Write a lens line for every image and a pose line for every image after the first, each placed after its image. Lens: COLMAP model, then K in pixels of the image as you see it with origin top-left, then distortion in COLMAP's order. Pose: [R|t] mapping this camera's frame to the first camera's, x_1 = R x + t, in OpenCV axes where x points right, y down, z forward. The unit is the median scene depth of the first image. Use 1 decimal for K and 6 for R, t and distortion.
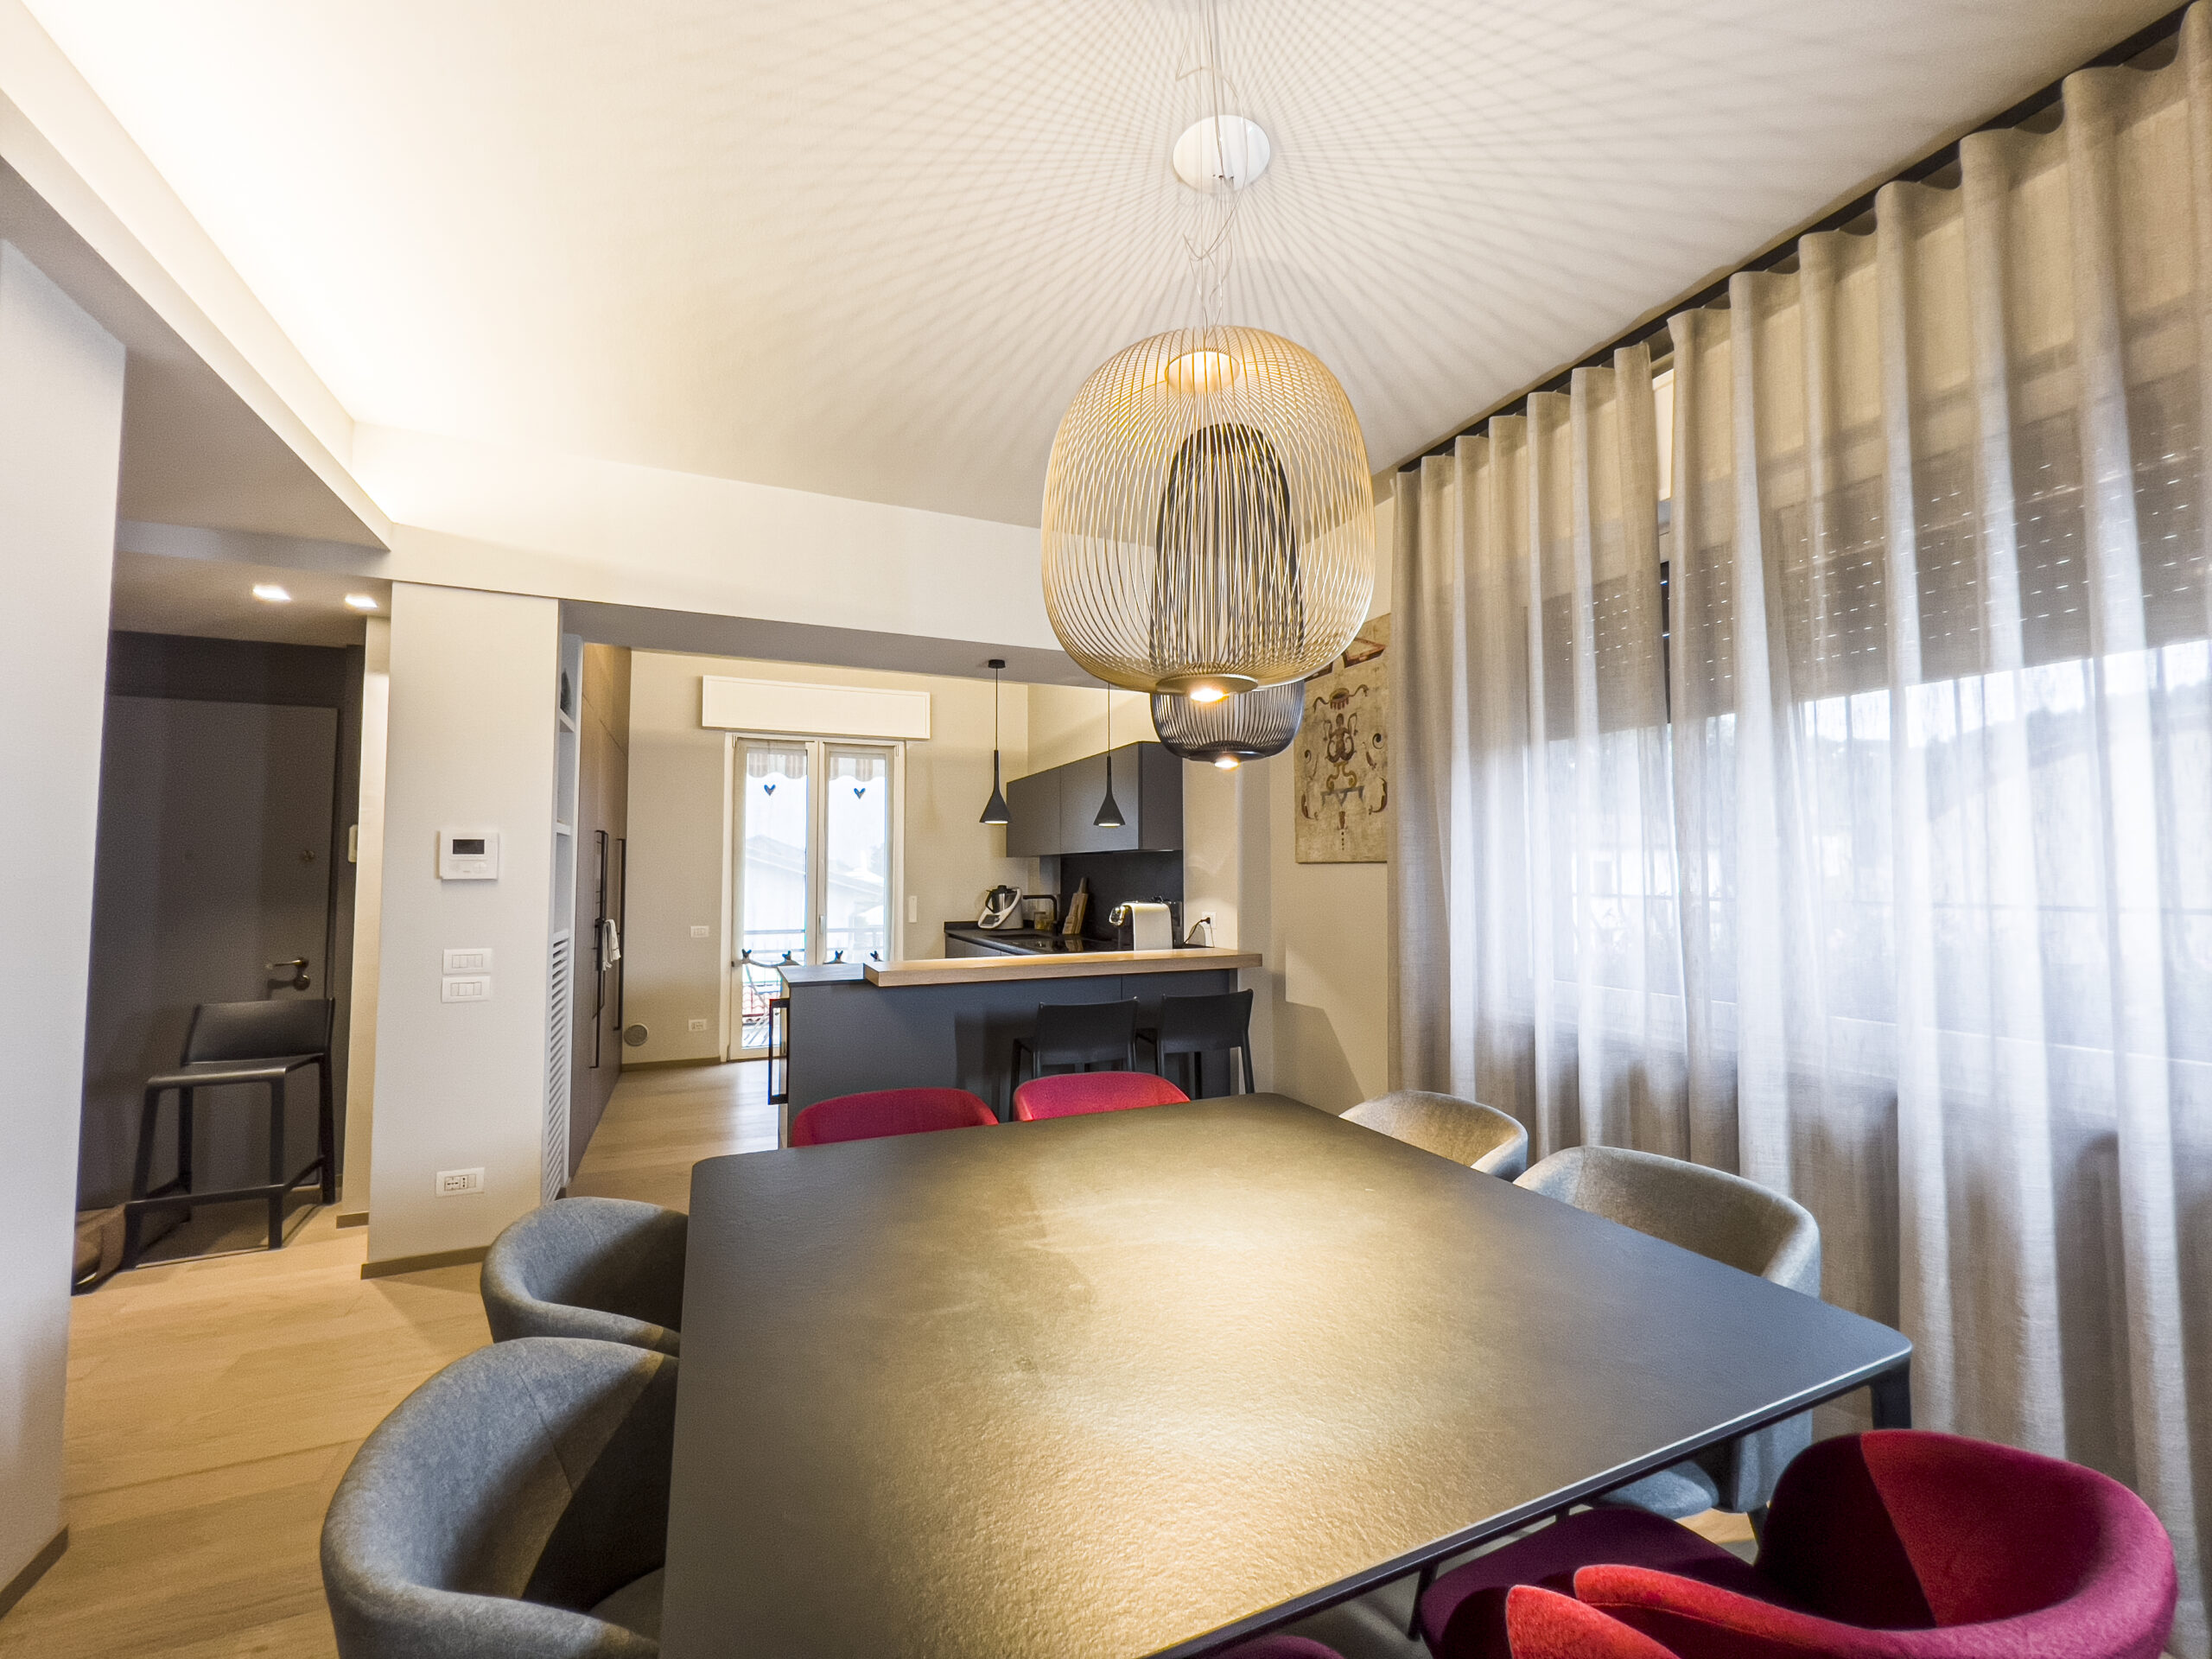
lens RADIAL K [[894.2, 0, 1095.9], [0, 894.2, 821.3], [0, 0, 1]] dist [-0.001393, -0.000567]
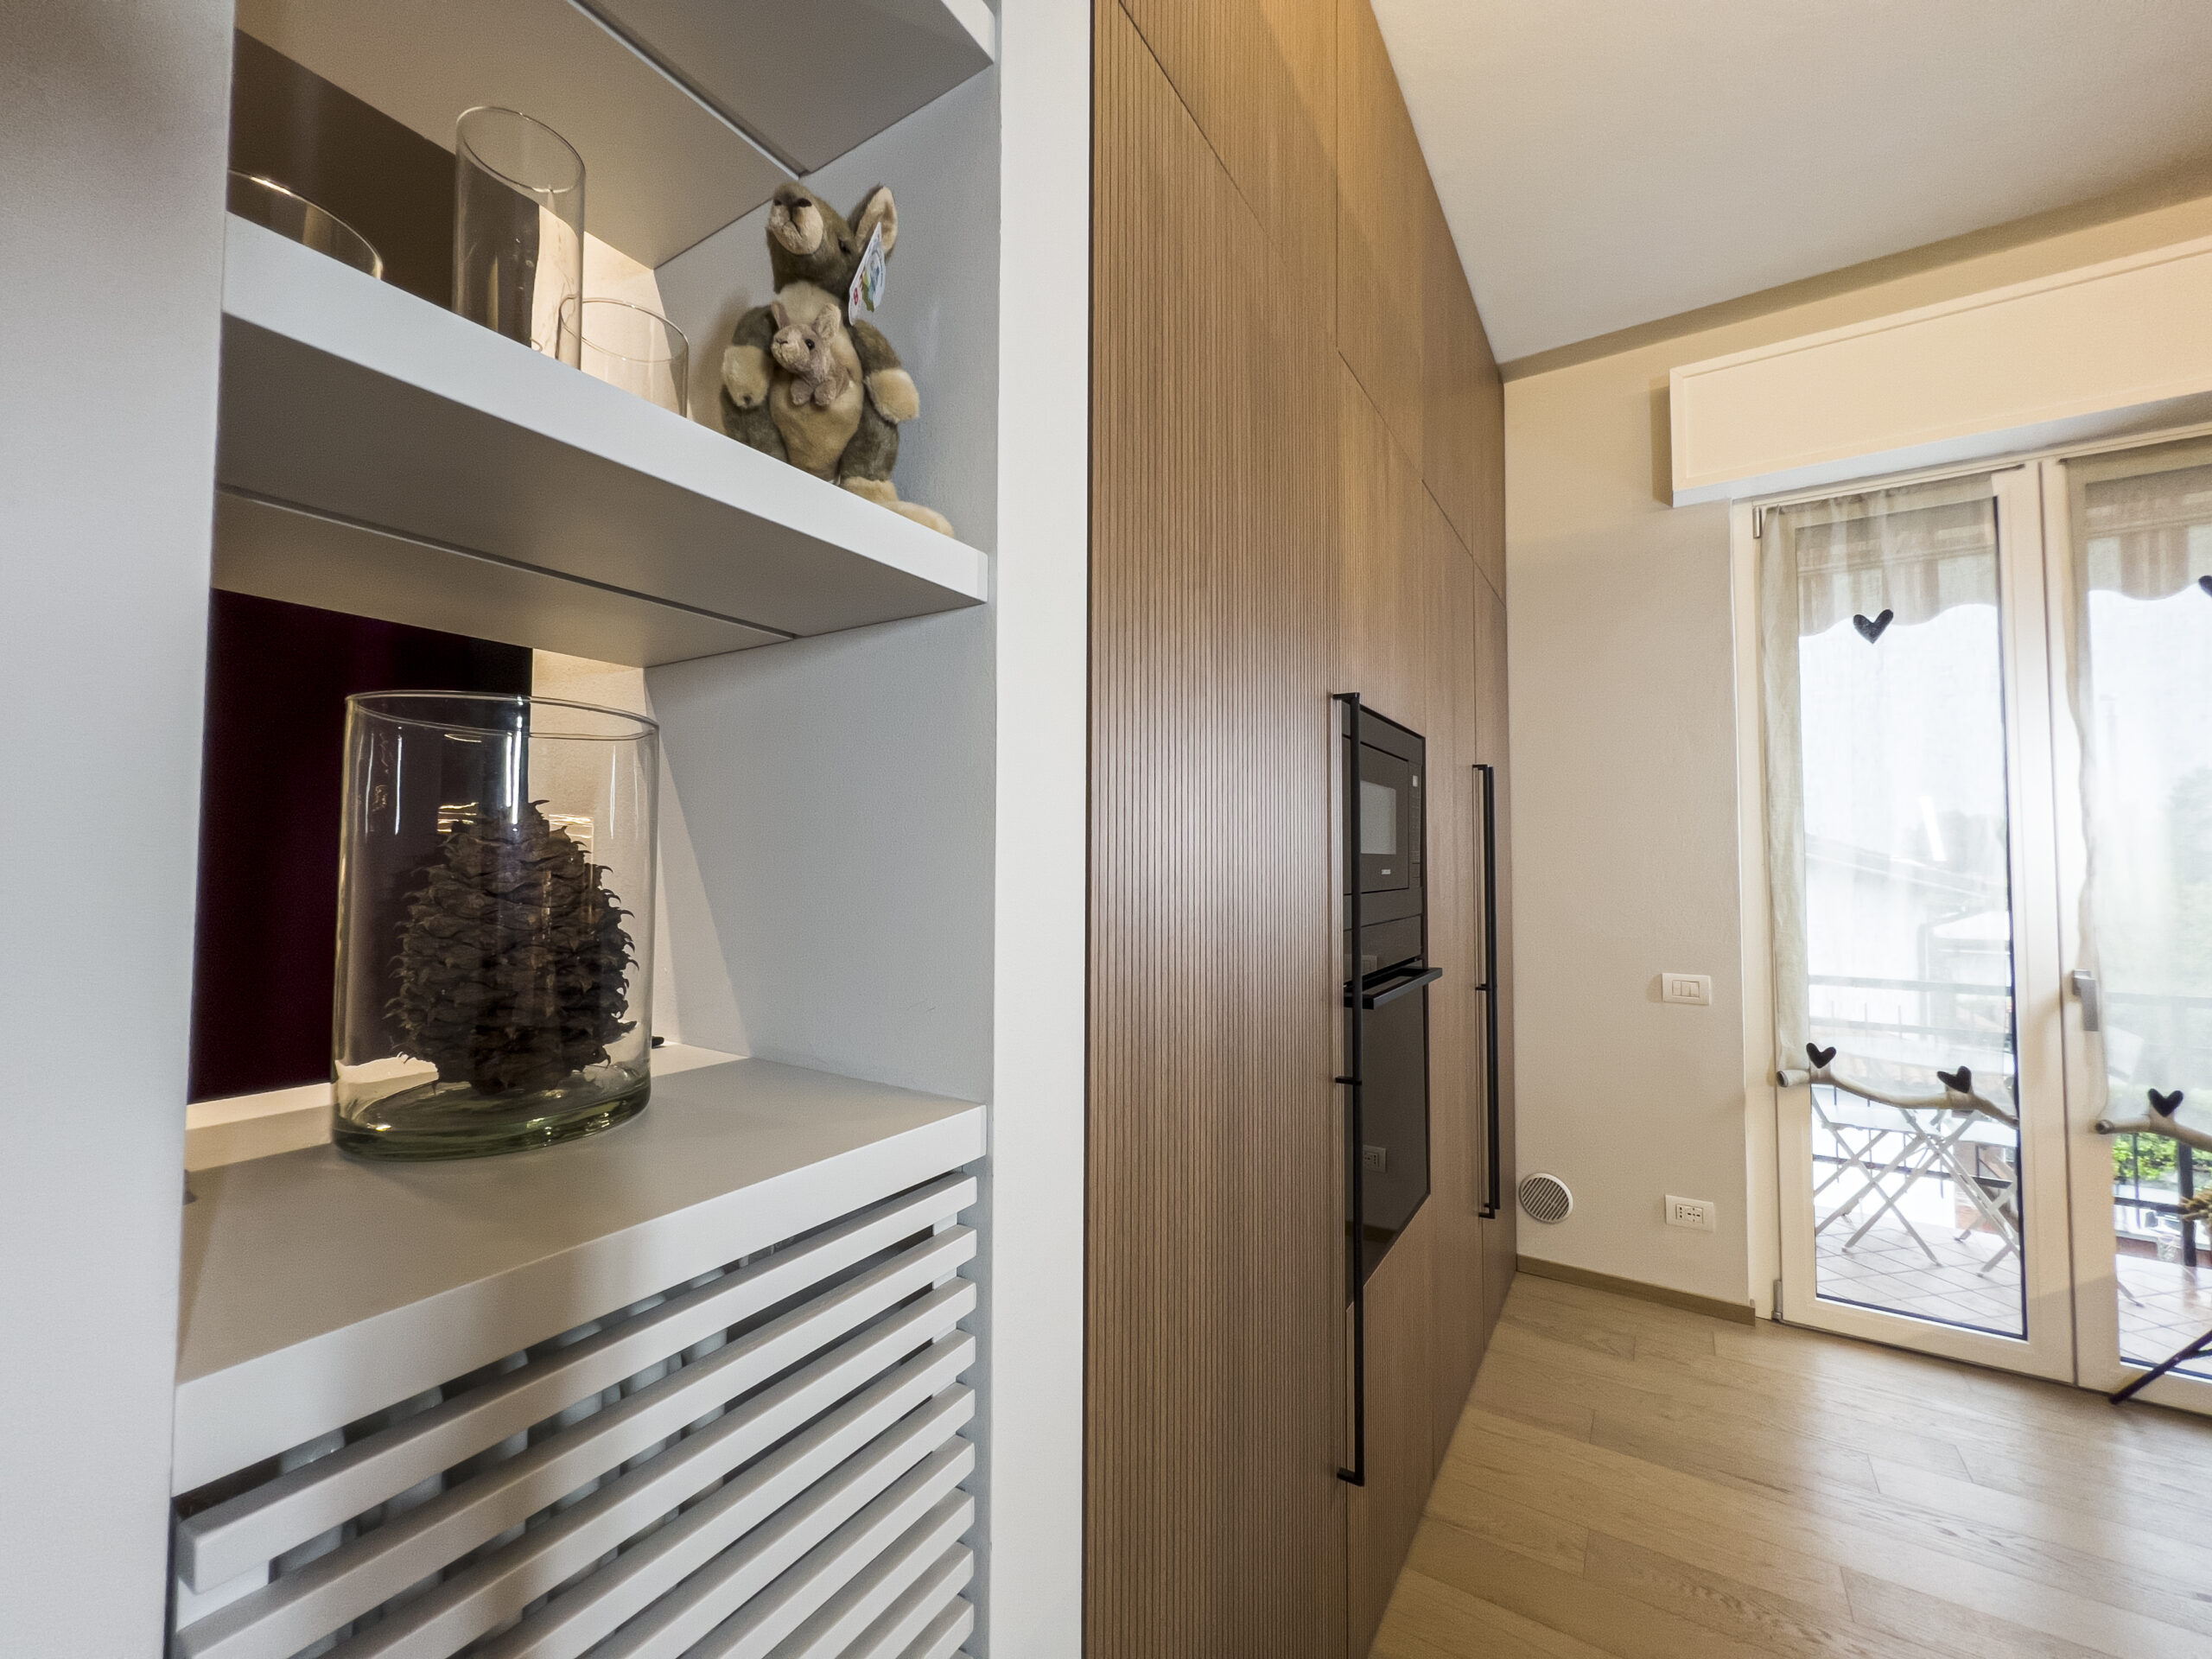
lens RADIAL K [[894.2, 0, 1095.9], [0, 894.2, 821.3], [0, 0, 1]] dist [-0.001393, -0.000567]
pose [[0.557323, -0.027011, -0.829857, -0.373169], [0.039232, 0.999211, -0.006176, 0.055963], [0.829369, -0.029115, 0.557943, 0.811365]]
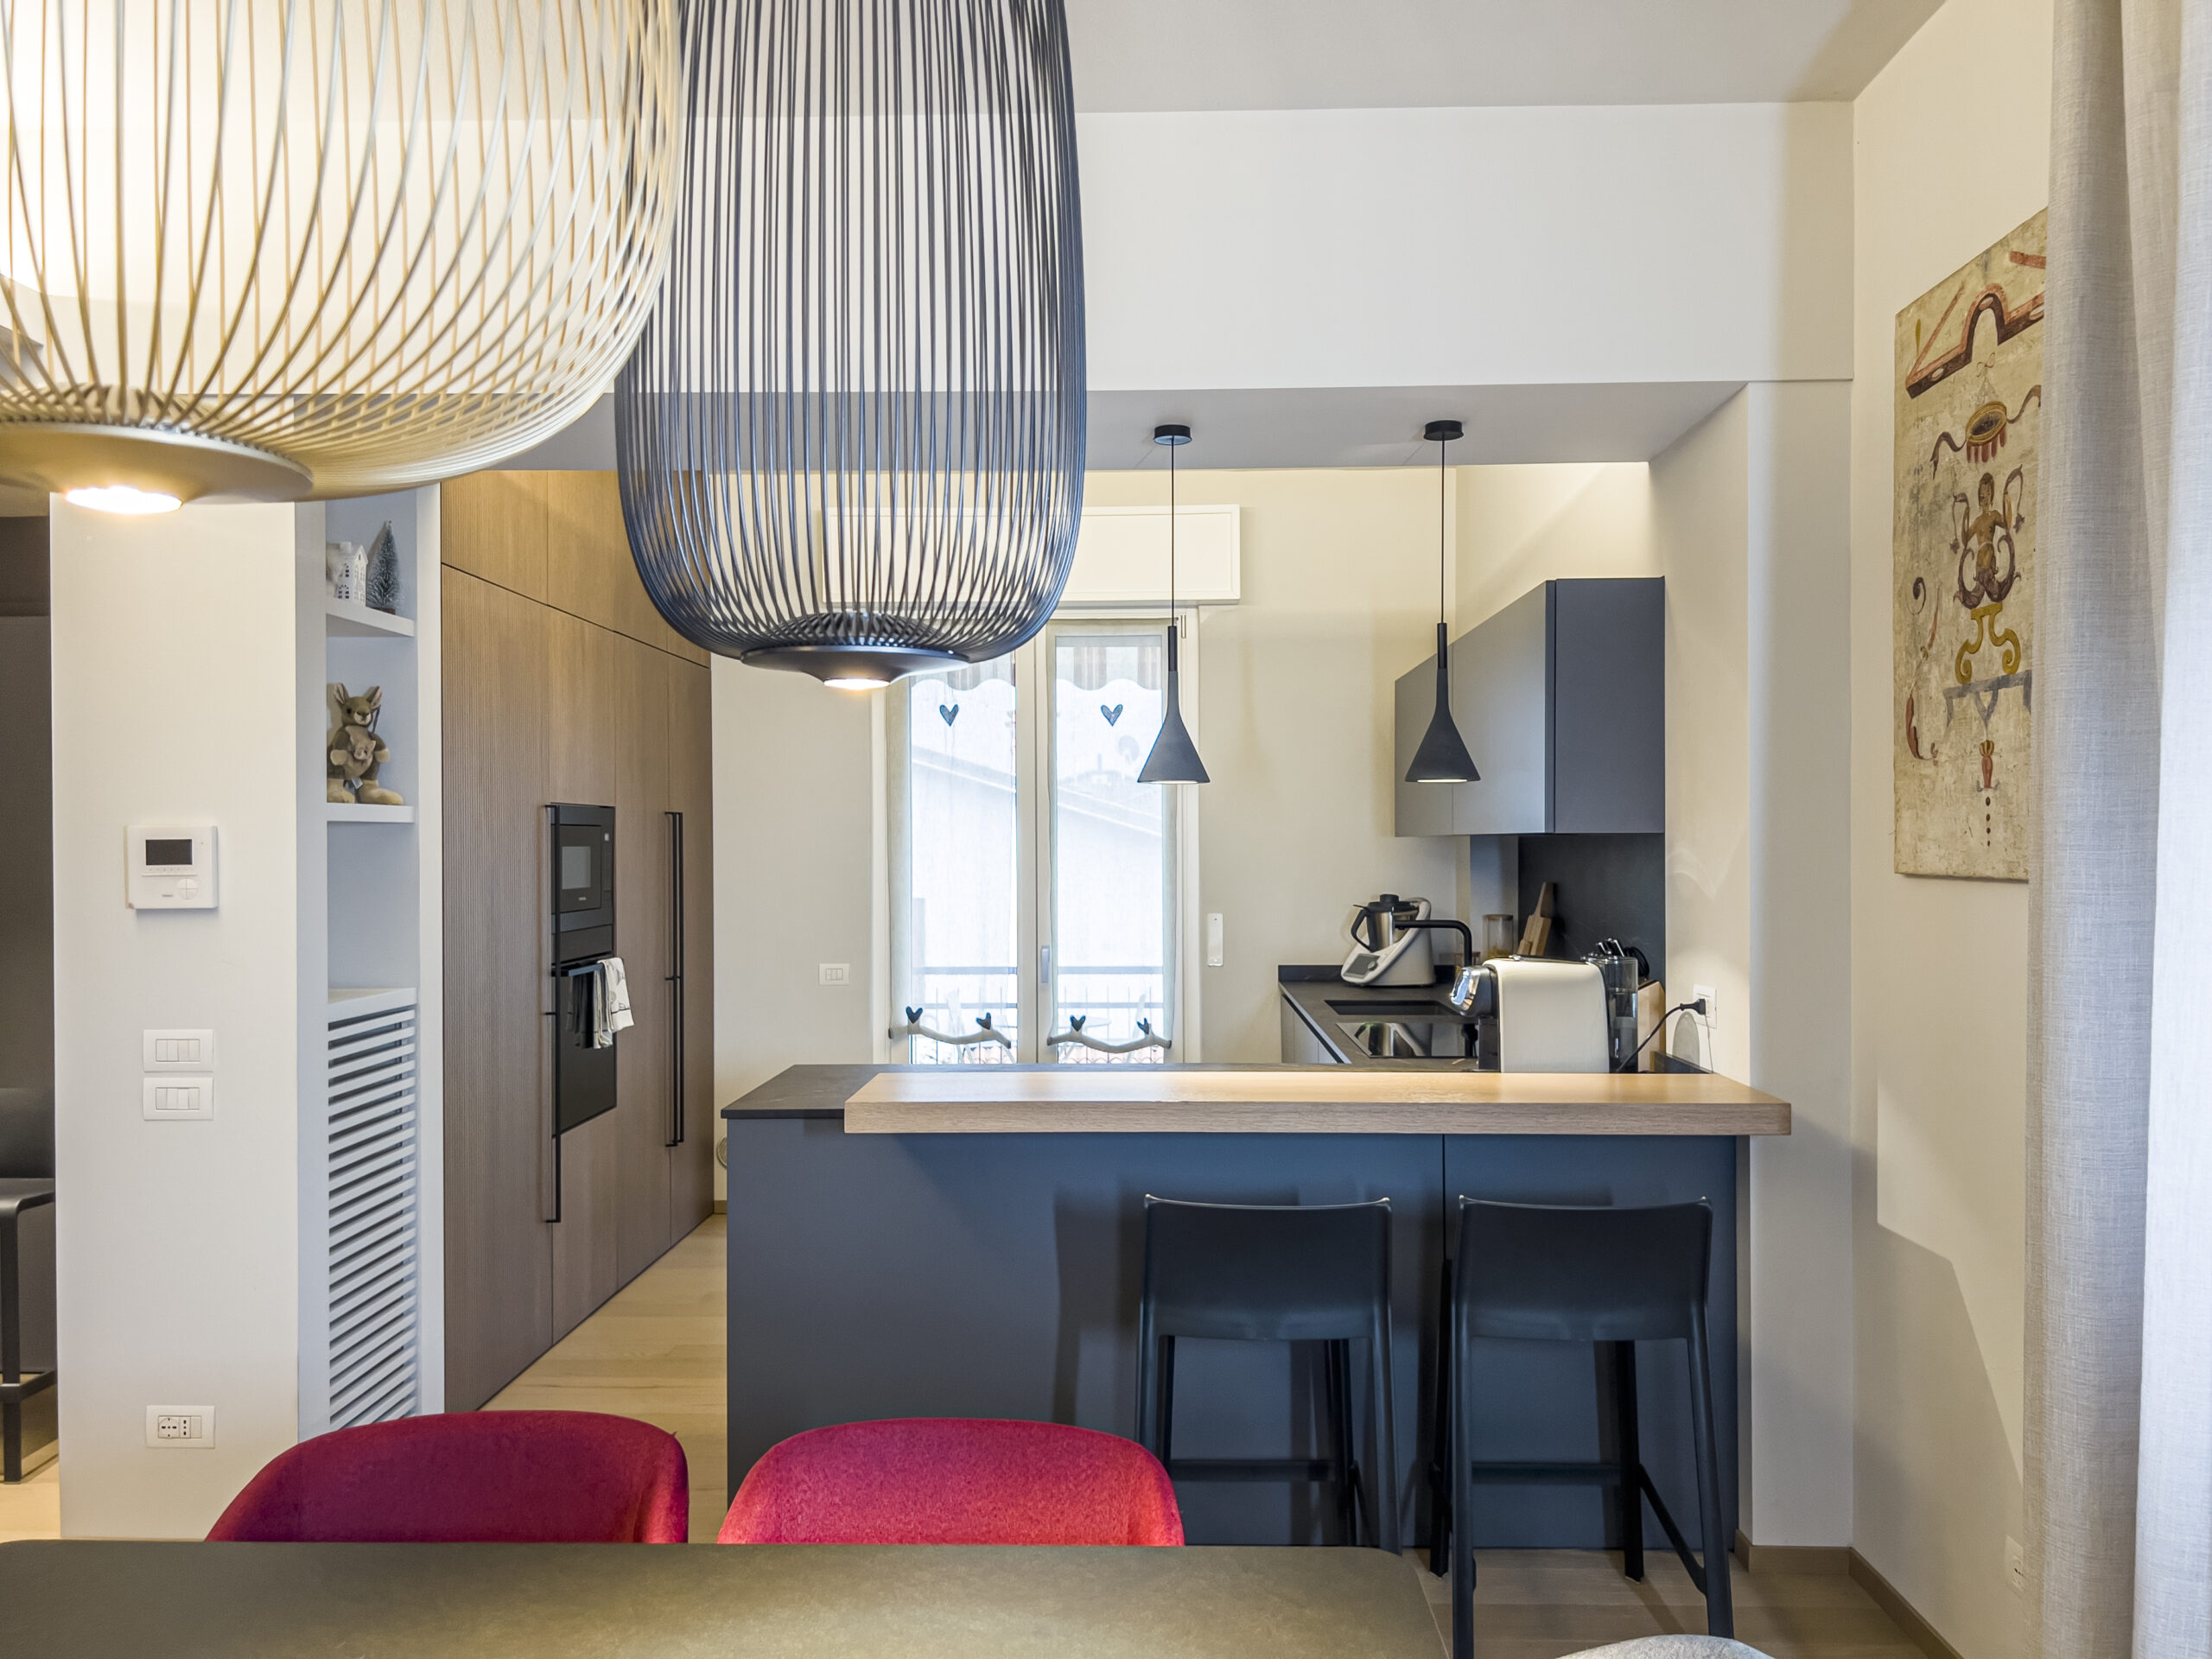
lens RADIAL K [[1667.5, 0, 1106.0], [0, 1667.5, 829.5], [0, 0, 1]] dist [0.007227, 0.006115]
pose [[0.907947, -0.003750, -0.419069, 0.217608], [0.026013, 0.998536, 0.047425, -0.015861], [0.418278, -0.053961, 0.906715, 0.206921]]
